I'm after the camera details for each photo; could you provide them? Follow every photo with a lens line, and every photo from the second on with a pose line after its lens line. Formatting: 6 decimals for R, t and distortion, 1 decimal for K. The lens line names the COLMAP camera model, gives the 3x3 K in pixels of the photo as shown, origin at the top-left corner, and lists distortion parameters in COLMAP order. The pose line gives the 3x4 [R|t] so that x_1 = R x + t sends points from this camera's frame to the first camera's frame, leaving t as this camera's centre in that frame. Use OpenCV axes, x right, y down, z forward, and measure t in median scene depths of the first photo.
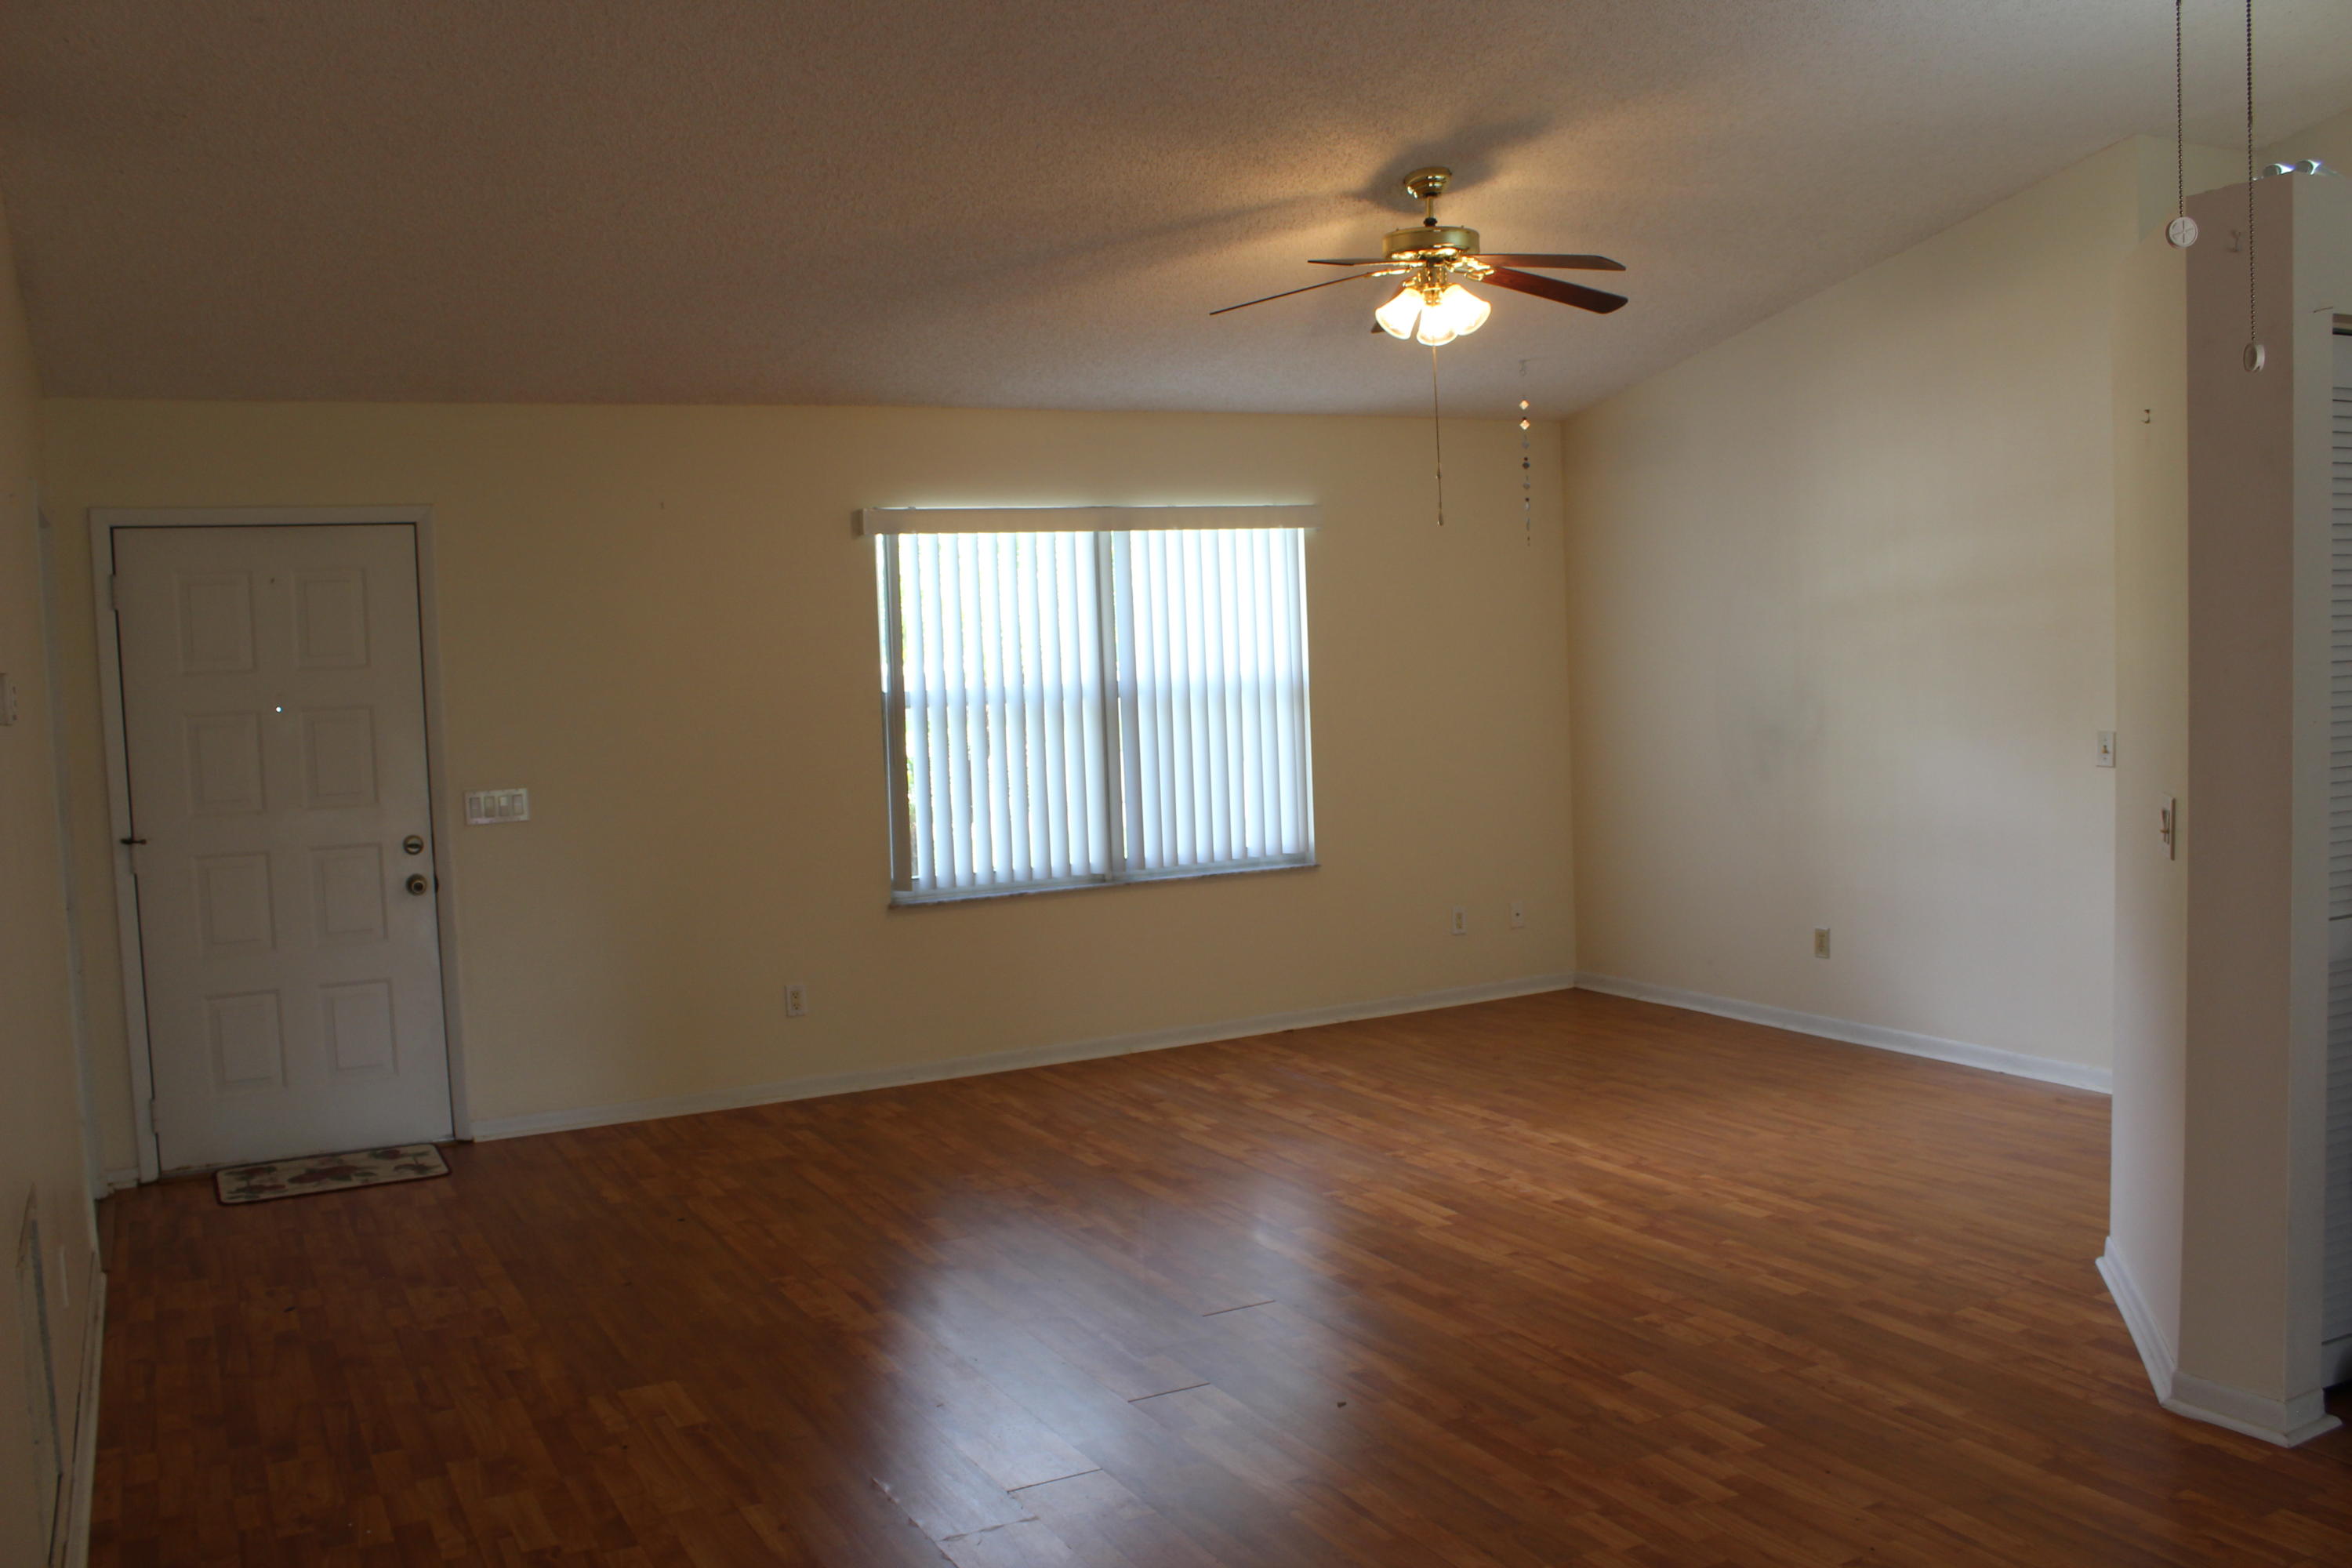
lens RADIAL K [[2010.6, 0, 1169.9], [0, 2010.6, 813.4], [0, 0, 1]] dist [-0.156866, 0.139429]
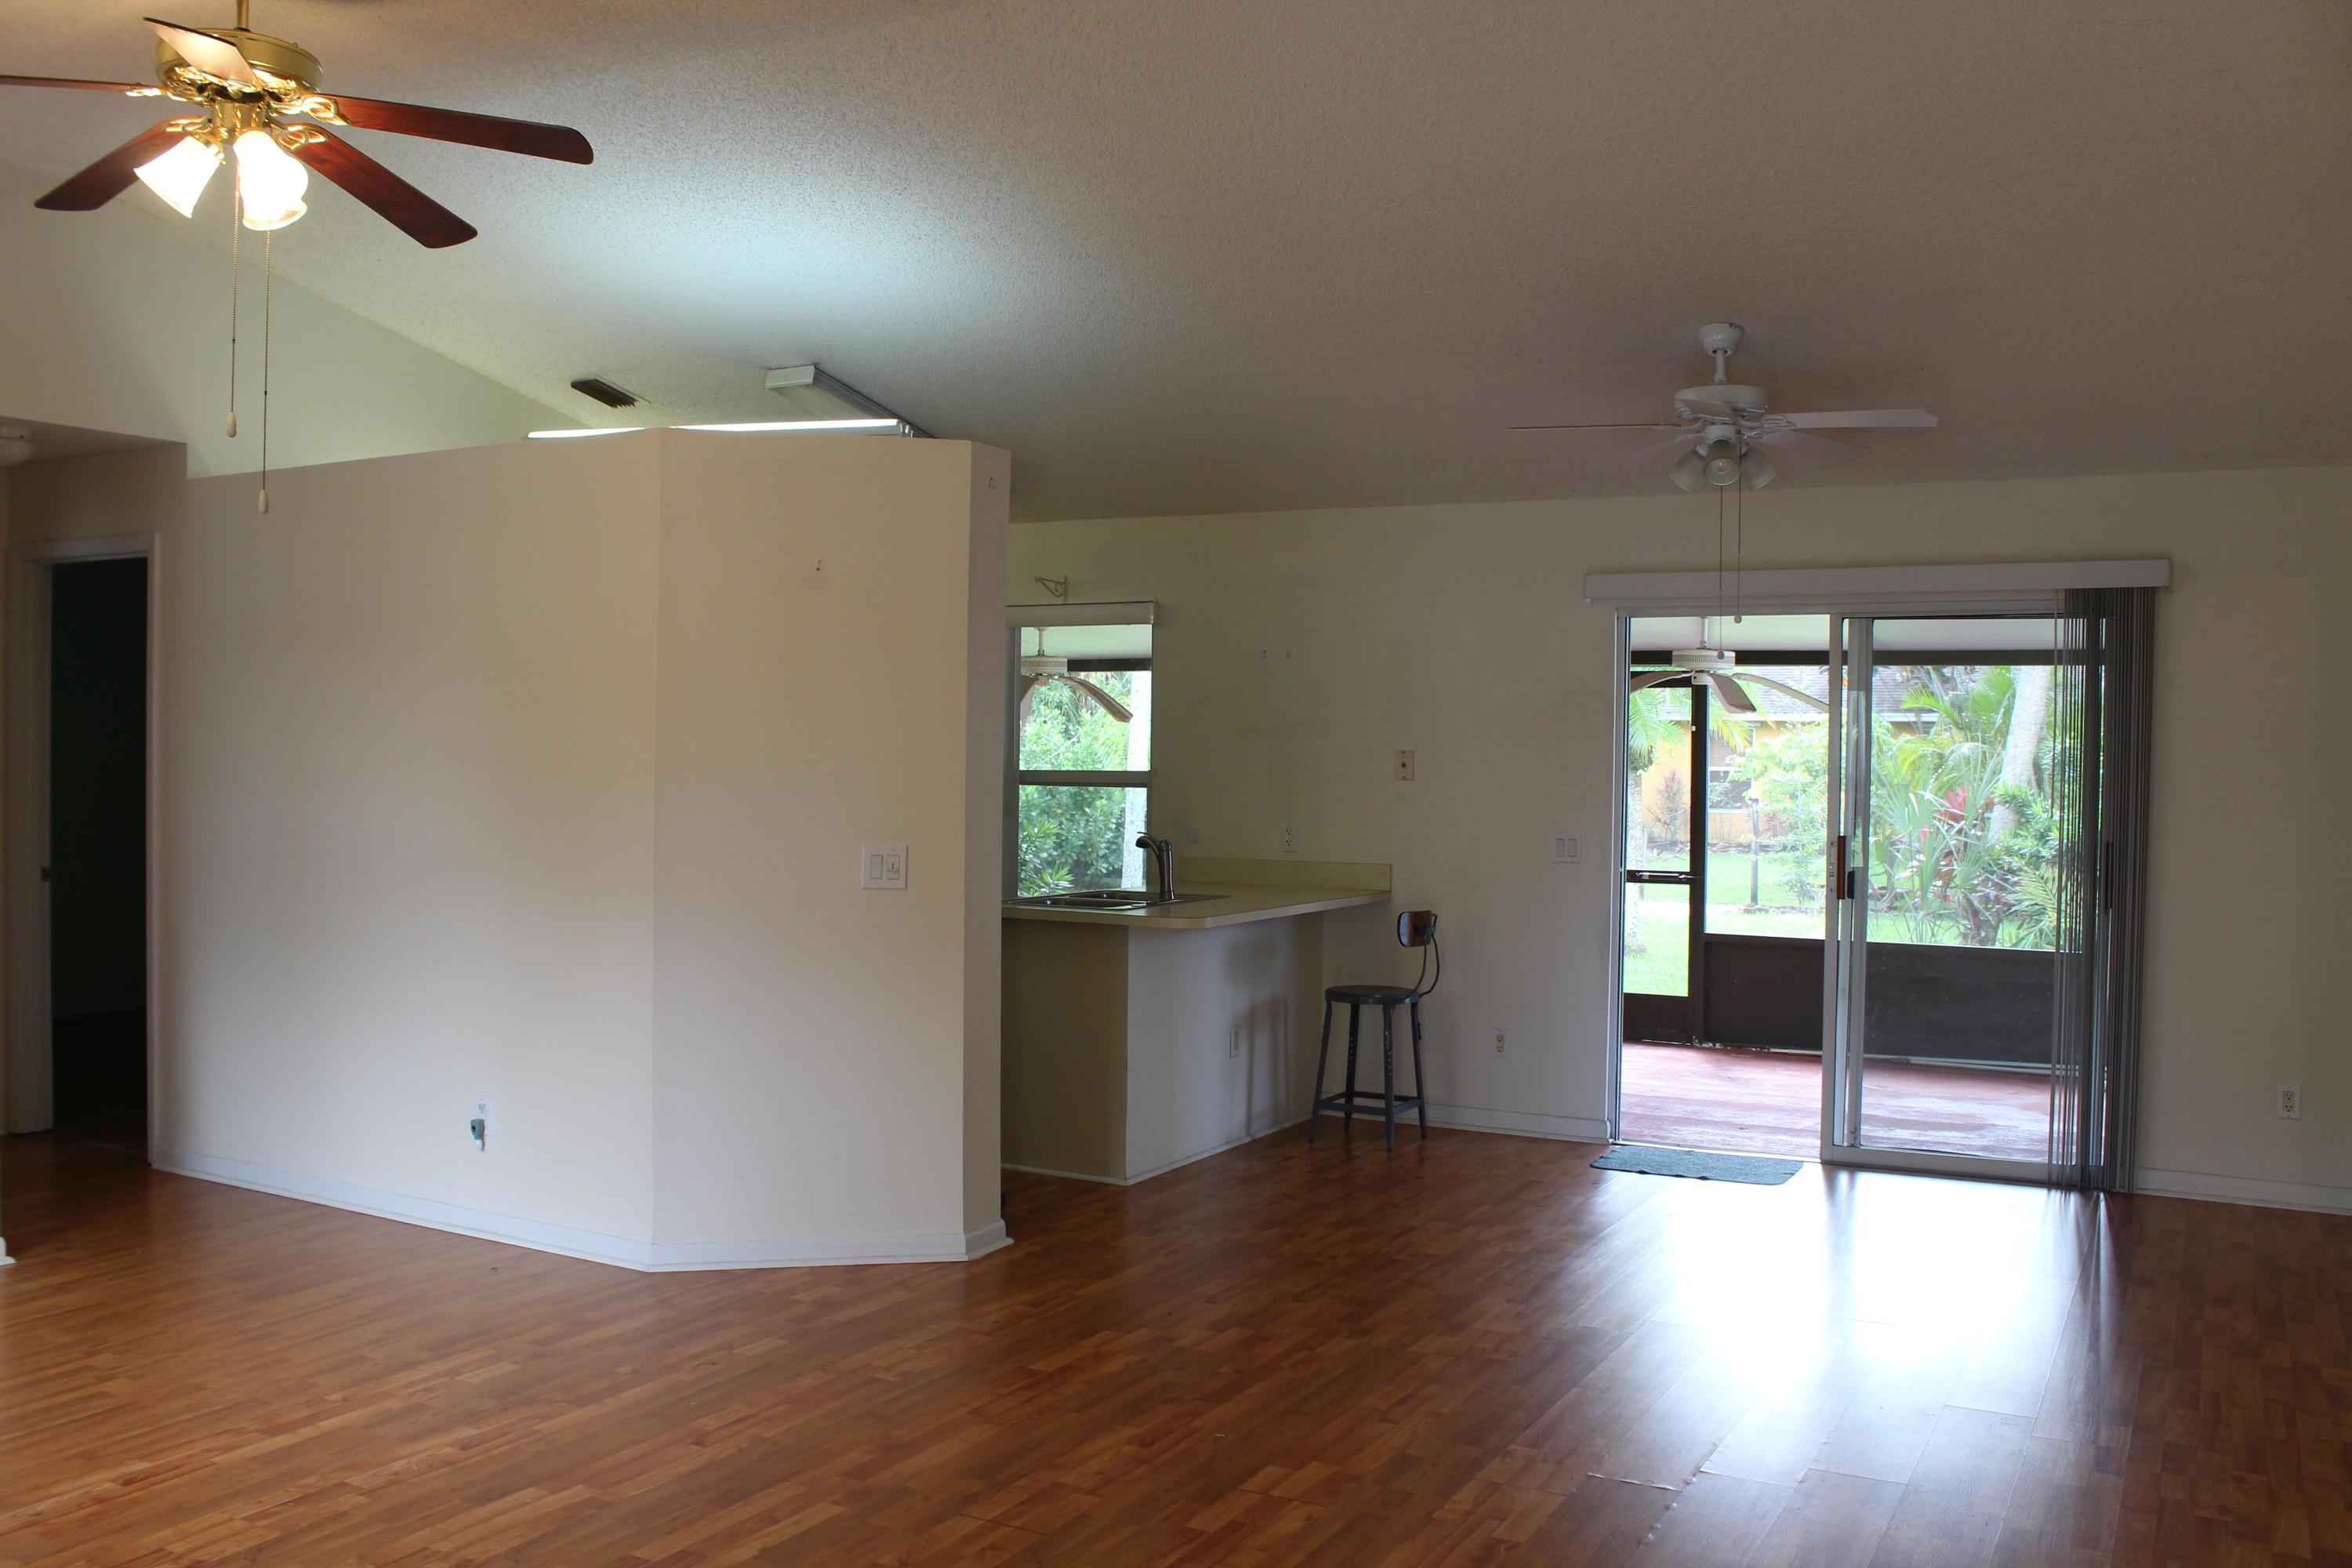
lens RADIAL K [[2010.6, 0, 1169.9], [0, 2010.6, 813.4], [0, 0, 1]] dist [-0.156866, 0.139429]
pose [[-0.554569, 0.008878, 0.832090, -0.592698], [0.076713, 0.996230, 0.040498, -0.055589], [-0.828594, 0.086291, -0.553160, 1.213007]]
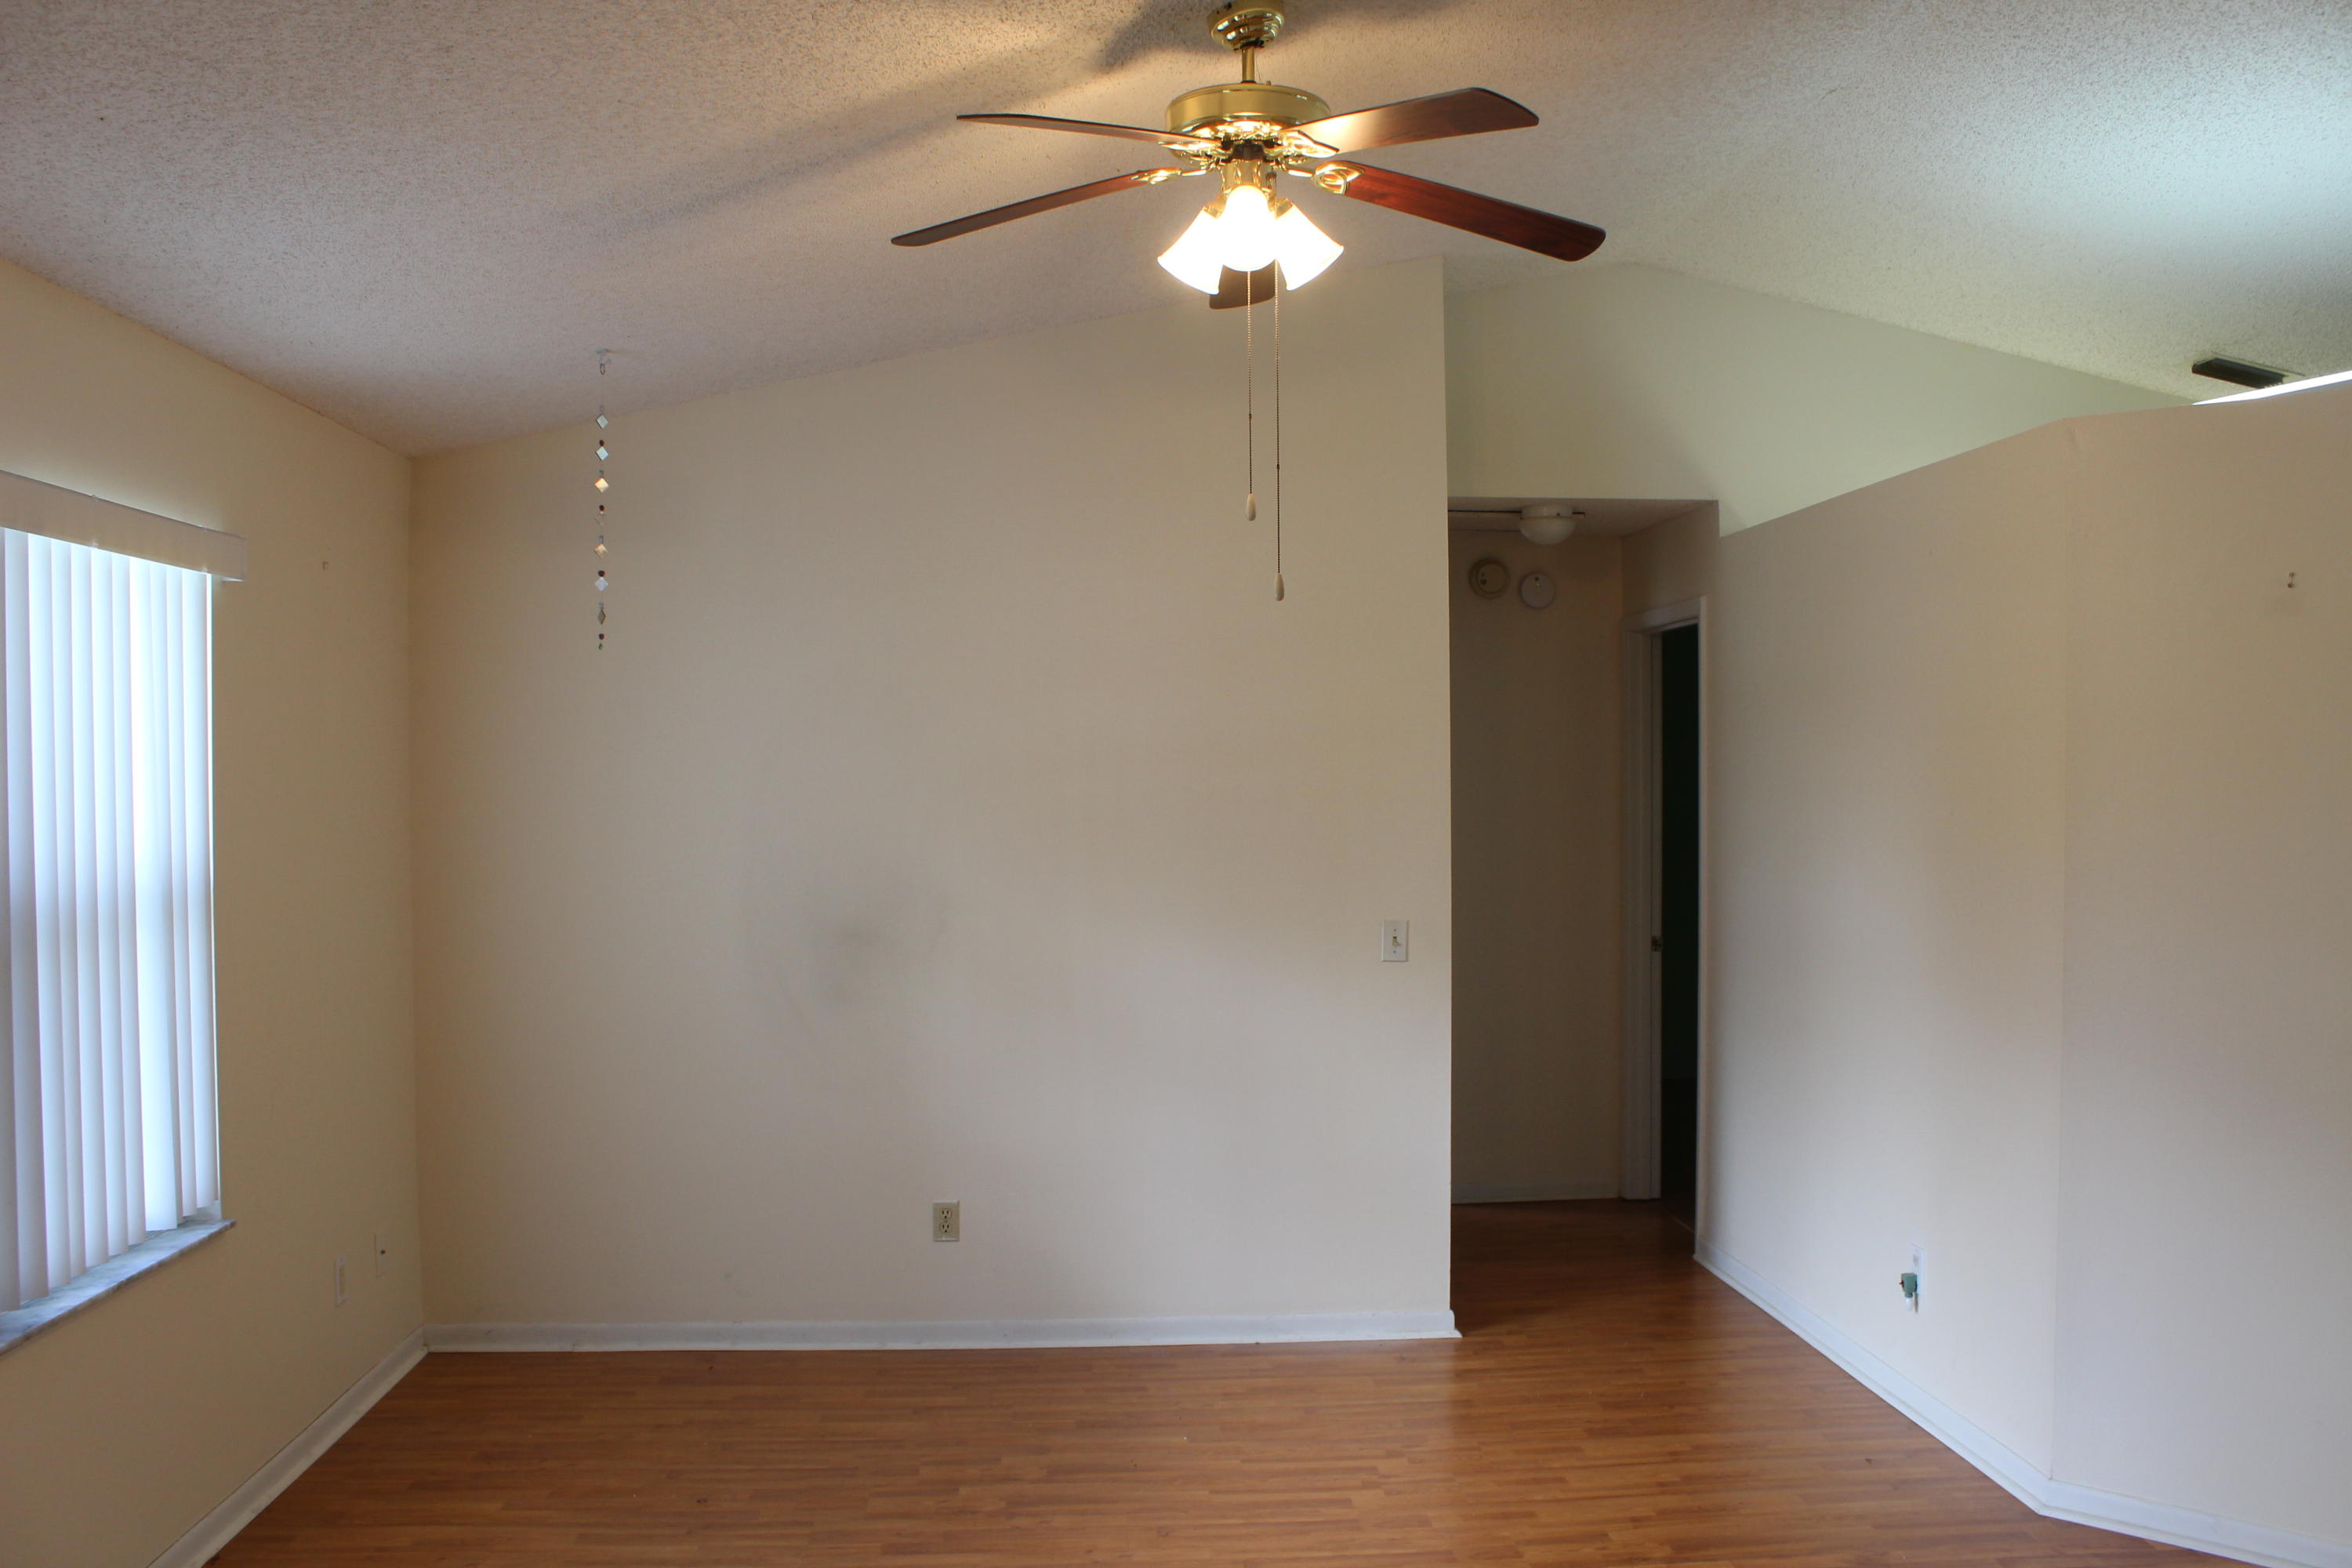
lens RADIAL K [[2010.6, 0, 1169.9], [0, 2010.6, 813.4], [0, 0, 1]] dist [-0.156866, 0.139429]
pose [[0.401619, 0.022571, 0.915529, -0.443898], [0.061456, 0.996779, -0.051533, -0.058722], [-0.913742, 0.076961, 0.398938, 0.871961]]
